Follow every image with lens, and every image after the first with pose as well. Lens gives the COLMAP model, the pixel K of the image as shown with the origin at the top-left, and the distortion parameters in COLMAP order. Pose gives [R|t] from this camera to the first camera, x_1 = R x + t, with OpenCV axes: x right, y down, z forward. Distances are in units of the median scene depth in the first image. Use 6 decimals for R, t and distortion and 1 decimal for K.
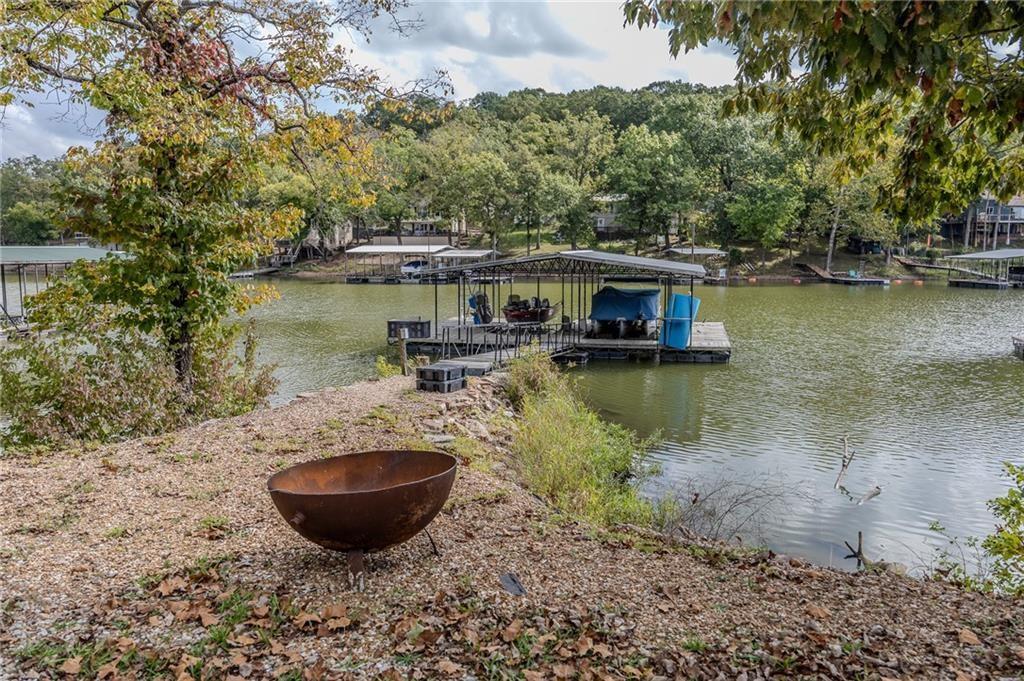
lens RADIAL K [[748.5, 0, 511.0], [0, 748.5, 345.5], [0, 0, 1]] dist [-0.009585, -0.003423]
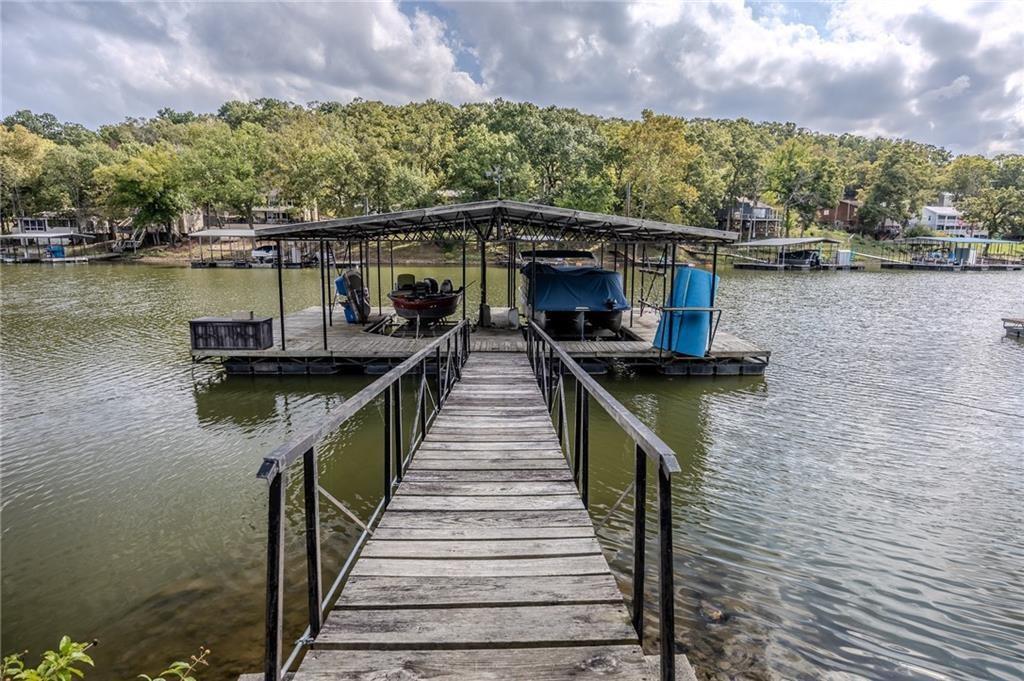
lens RADIAL K [[597.5, 0, 517.1], [0, 597.5, 336.2], [0, 0, 1]] dist [0.008310, -0.000410]
pose [[0.966669, -0.032176, 0.253999, -0.009629], [0.025089, 0.999202, 0.031094, -0.006652], [-0.254797, -0.023685, 0.966705, 0.114900]]
